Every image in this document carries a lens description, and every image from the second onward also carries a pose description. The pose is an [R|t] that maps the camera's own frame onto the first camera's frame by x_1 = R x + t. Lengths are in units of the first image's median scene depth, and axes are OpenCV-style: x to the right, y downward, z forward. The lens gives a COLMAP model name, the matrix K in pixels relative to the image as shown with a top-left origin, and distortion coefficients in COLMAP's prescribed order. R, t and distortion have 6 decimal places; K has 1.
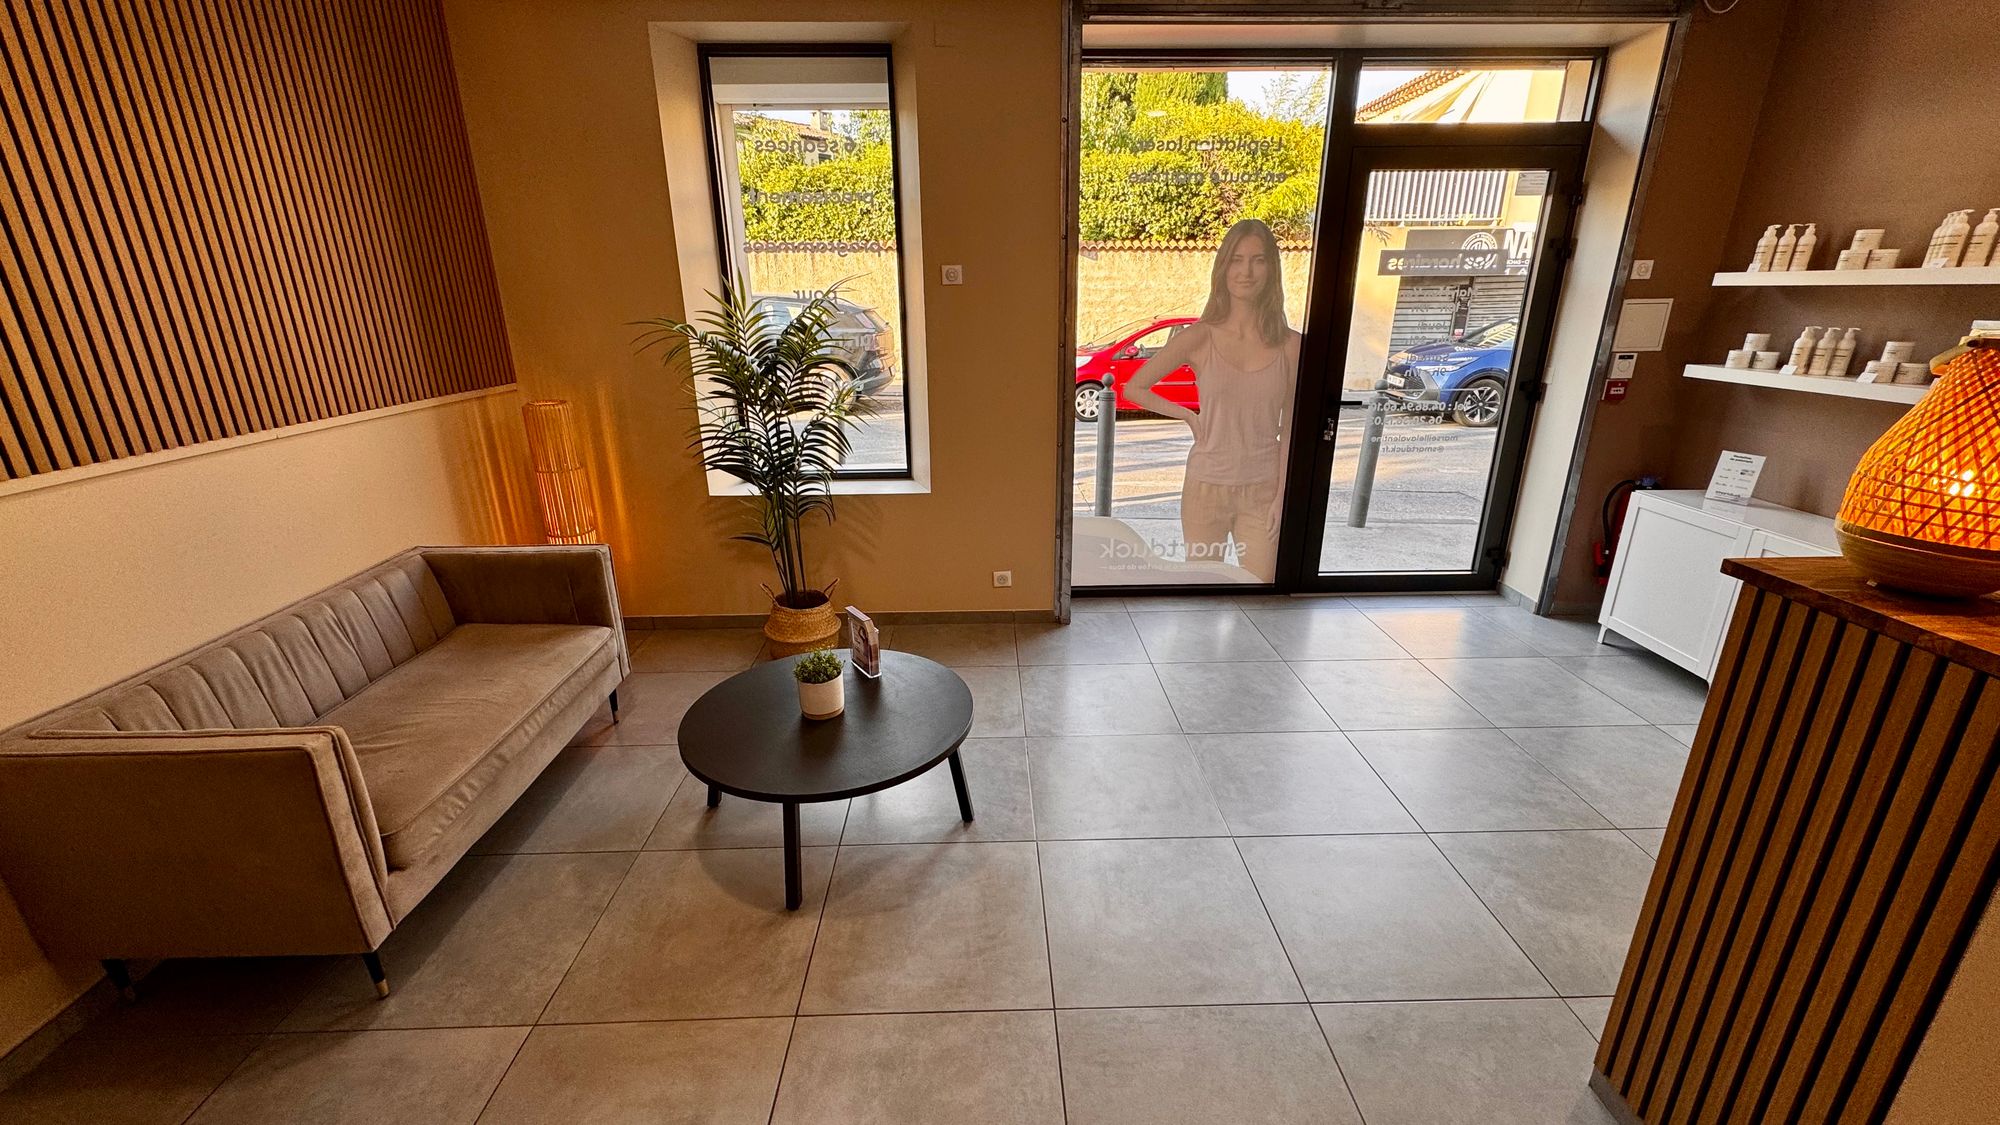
lens RADIAL K [[800.0, 0, 997.5], [0, 800.0, 563.7], [0, 0, 1]] dist [0.002206, 0.000161]
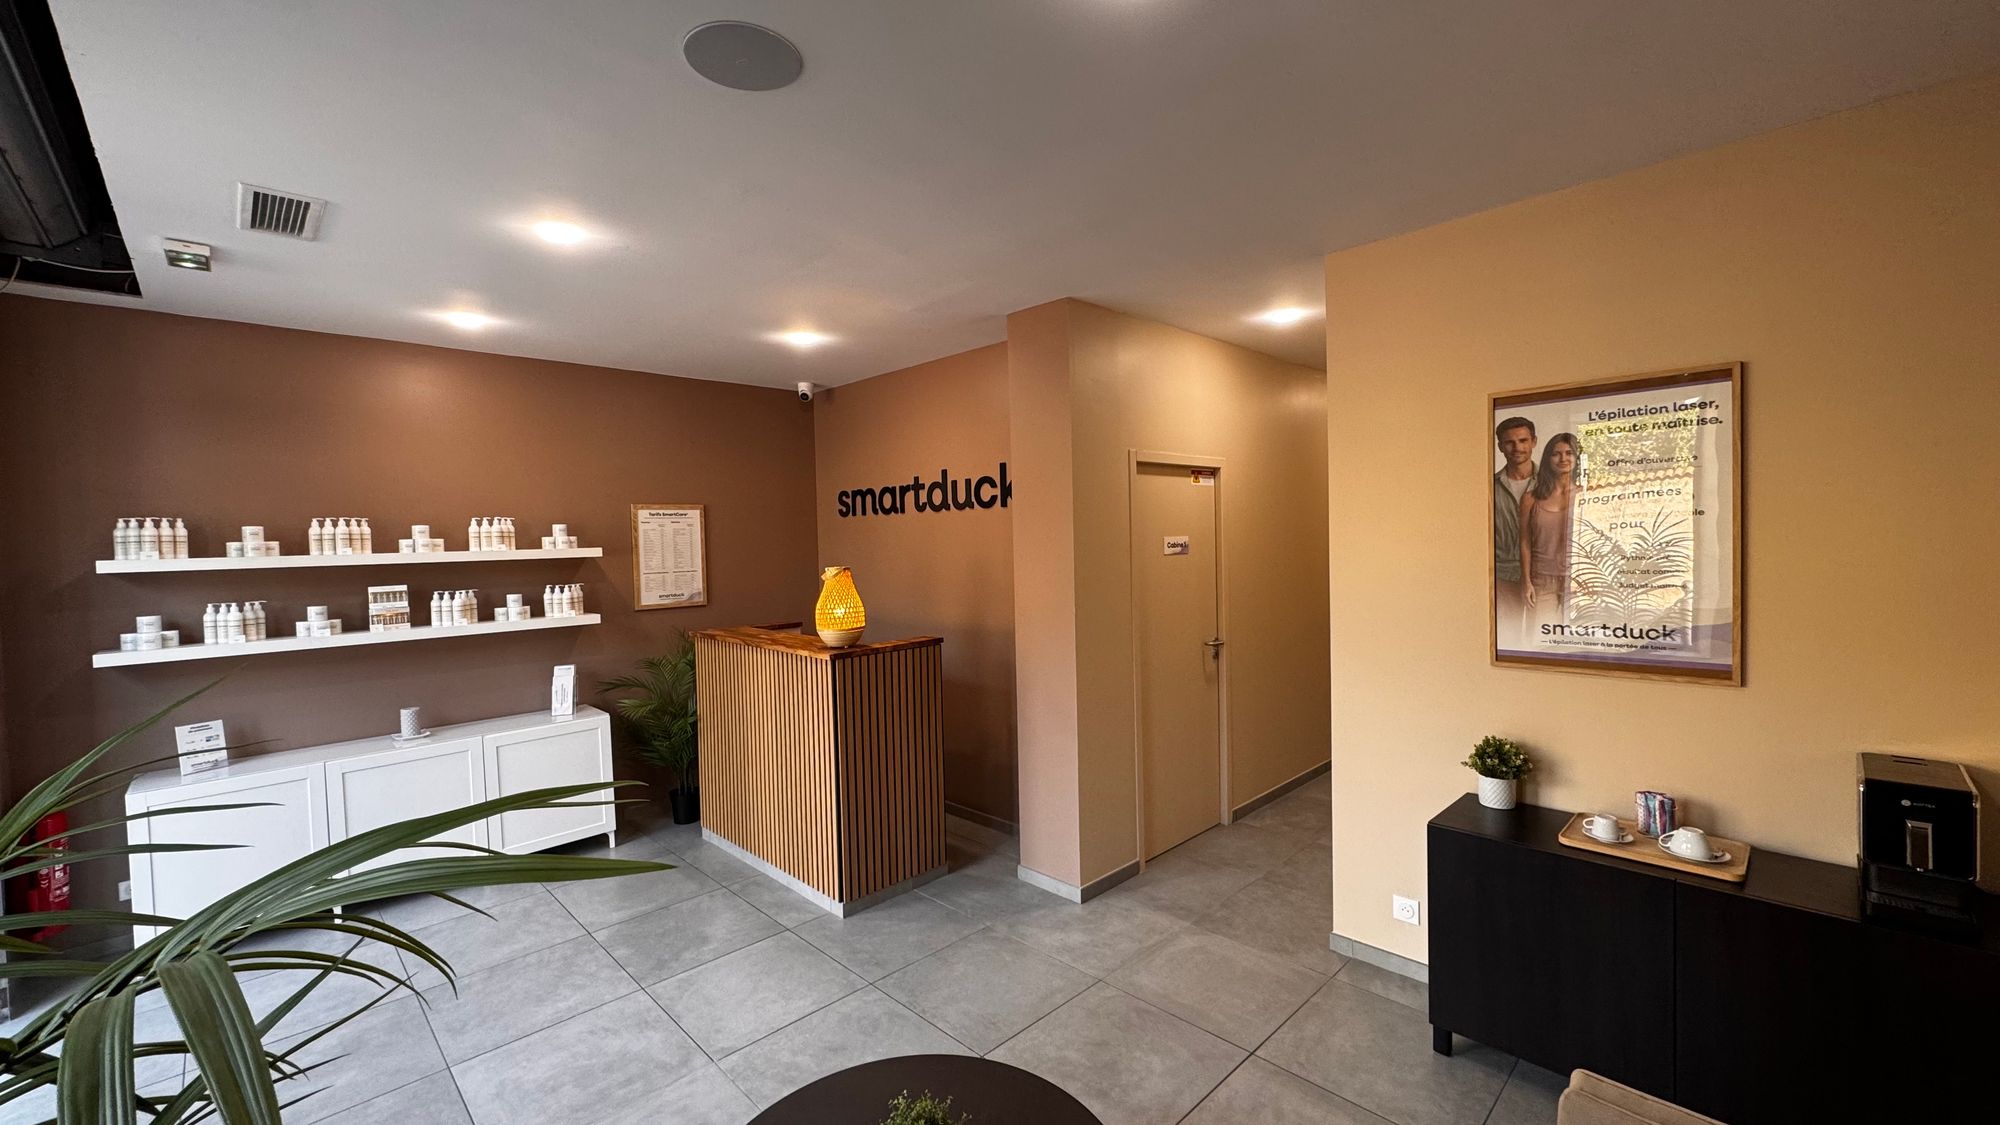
lens RADIAL K [[800.0, 0, 1004.3], [0, 800.0, 555.1], [0, 0, 1]] dist [0.002206, 0.000161]
pose [[-0.689668, 0.012348, 0.724020, -0.612651], [0.270083, 0.932092, 0.241371, -0.352037], [-0.671873, 0.362011, -0.646169, 1.017938]]
